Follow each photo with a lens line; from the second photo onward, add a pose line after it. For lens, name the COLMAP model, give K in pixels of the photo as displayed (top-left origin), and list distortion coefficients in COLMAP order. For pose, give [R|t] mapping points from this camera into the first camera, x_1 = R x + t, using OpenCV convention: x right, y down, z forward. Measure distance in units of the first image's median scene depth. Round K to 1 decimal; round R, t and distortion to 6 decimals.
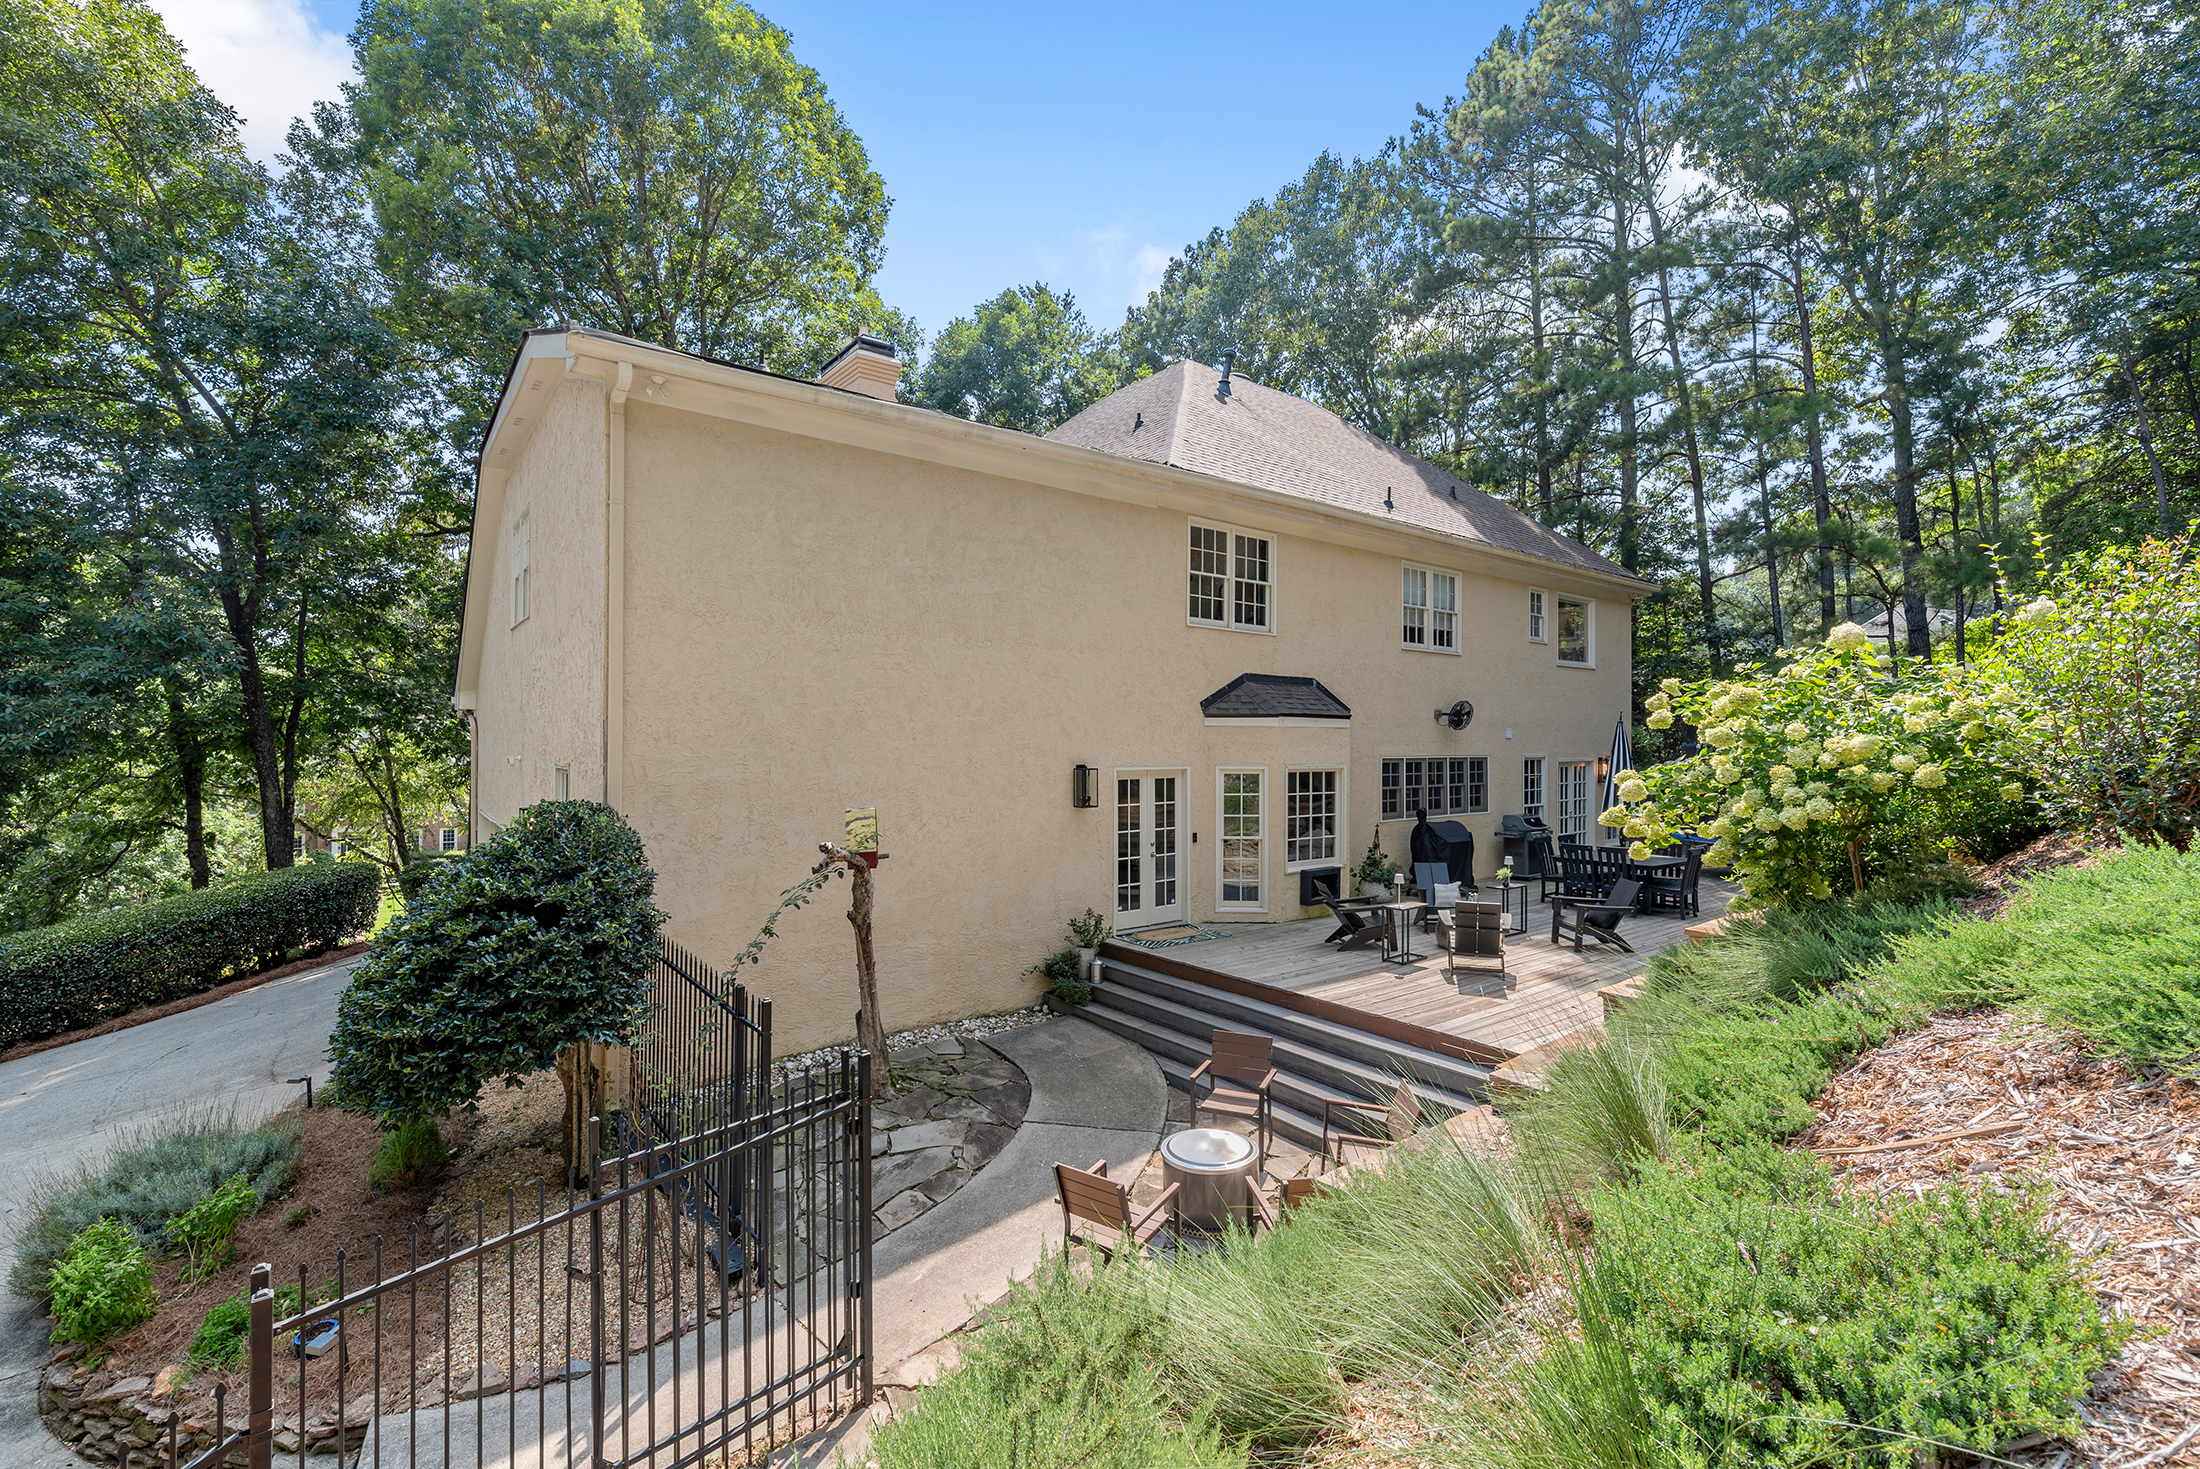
lens RADIAL K [[953.9, 0, 1100.8], [0, 953.9, 744.0], [0, 0, 1]] dist [0.002471, -0.000172]
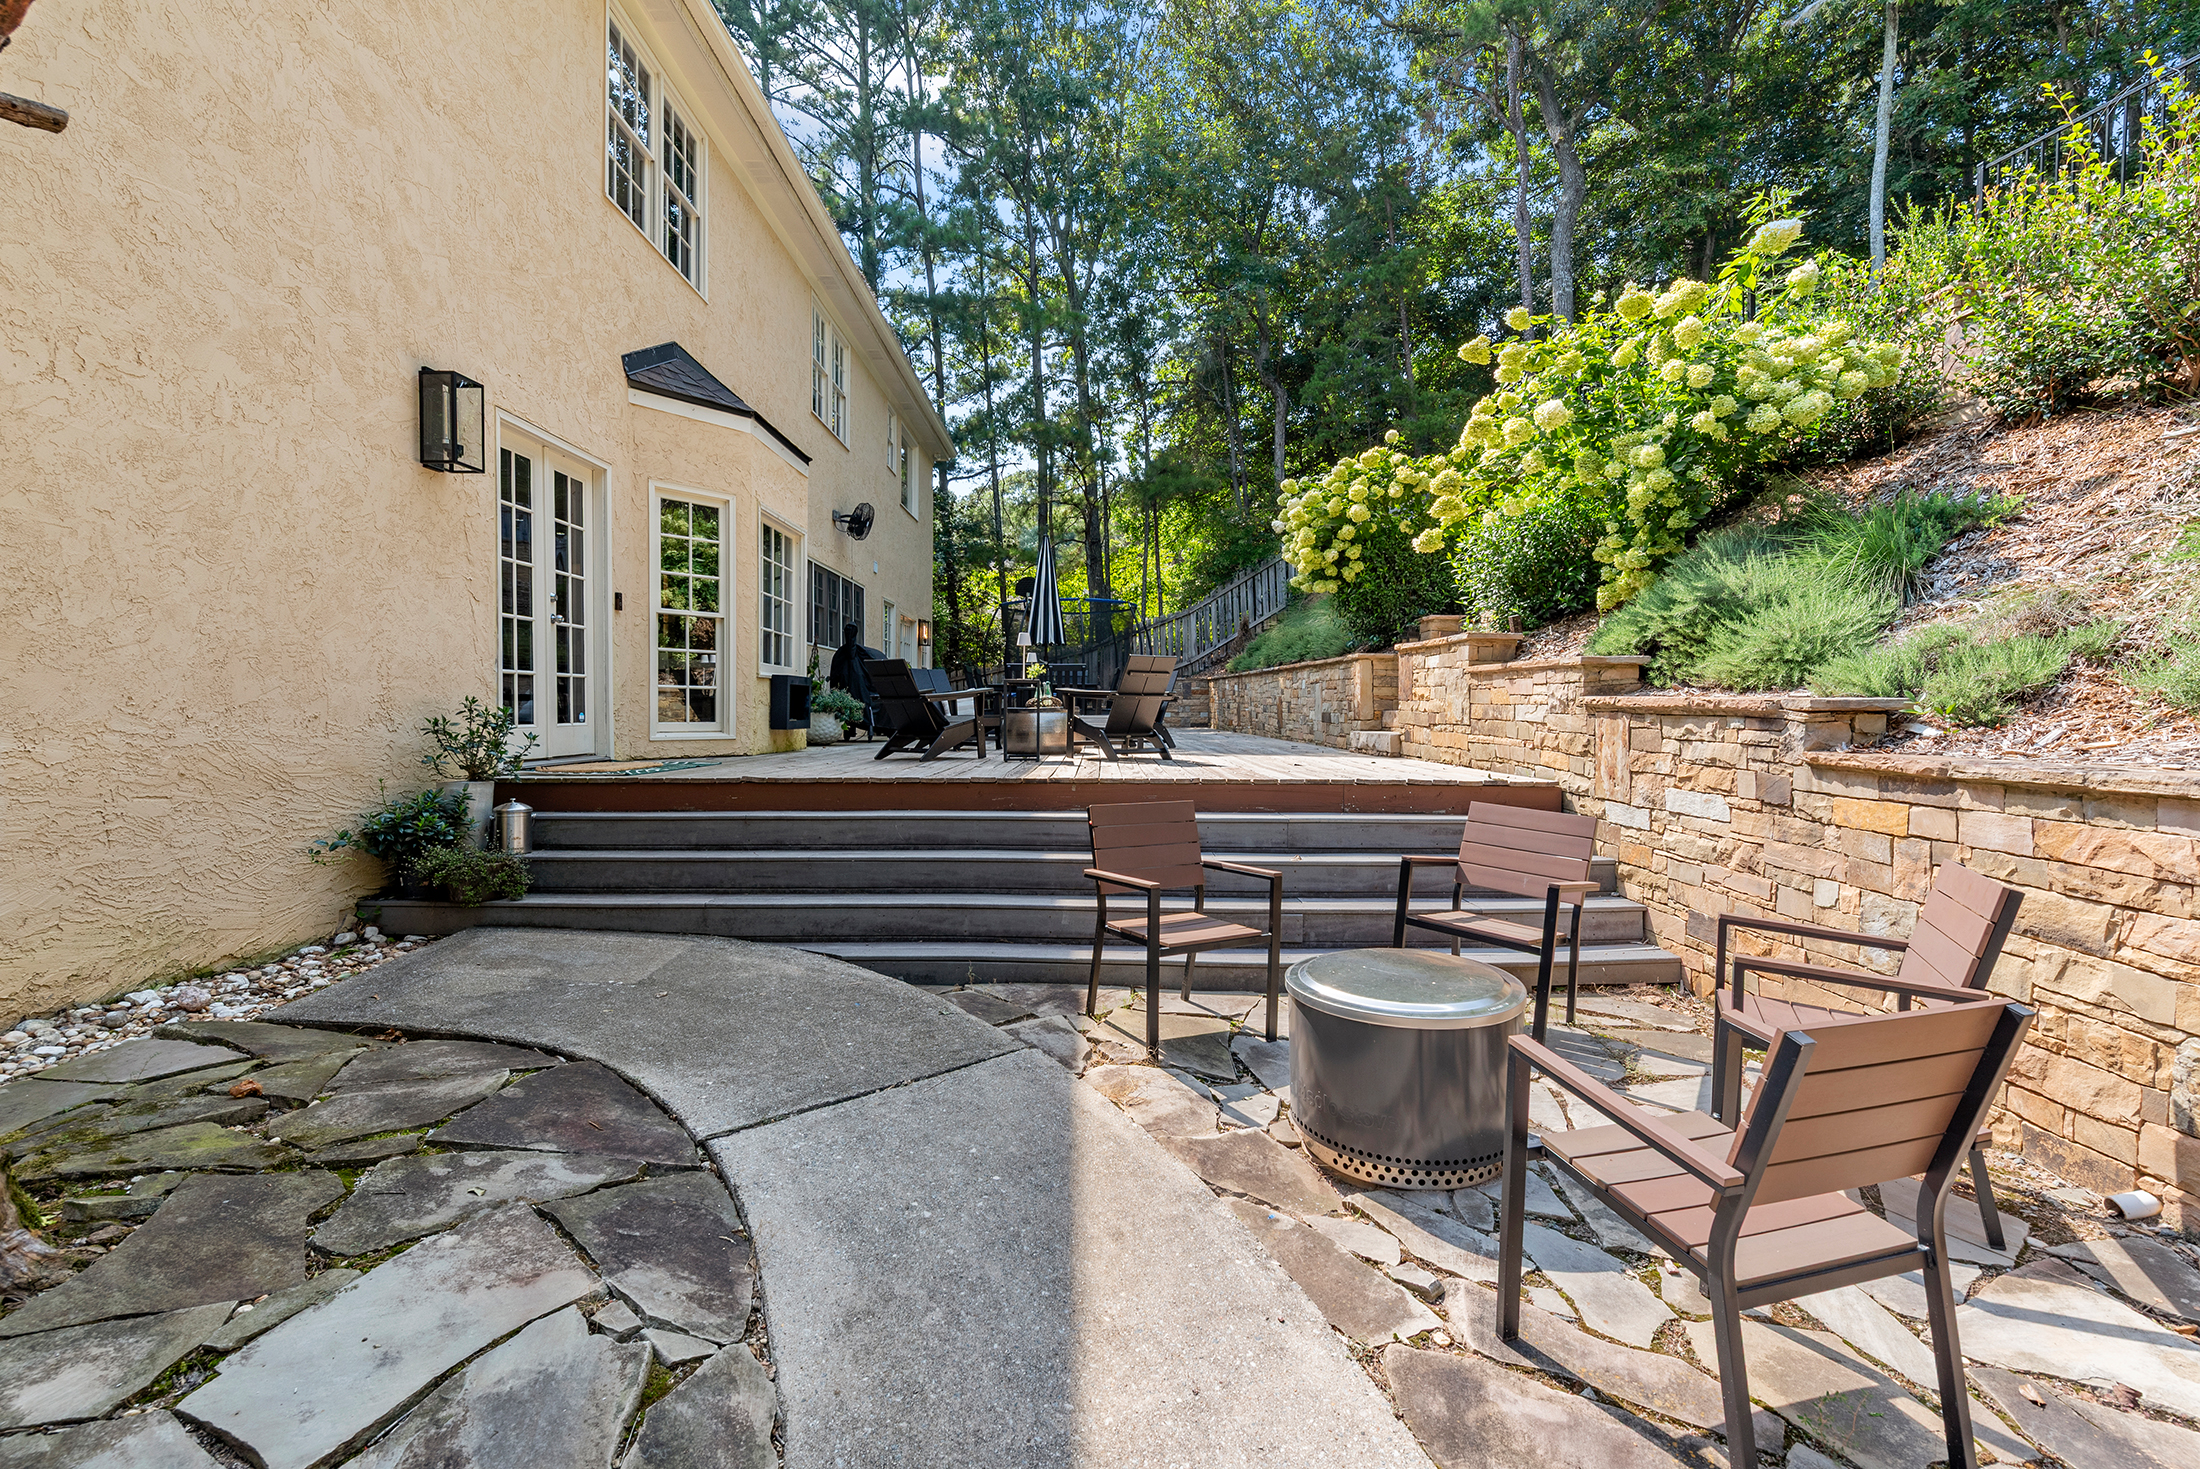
lens RADIAL K [[953.9, 0, 1096.4], [0, 953.9, 744.0], [0, 0, 1]] dist [0.002471, -0.000172]
pose [[0.620374, -0.024559, 0.783921, -0.182908], [-0.005428, 0.999351, 0.035603, 0.179158], [-0.784287, -0.026342, 0.619838, 0.505151]]
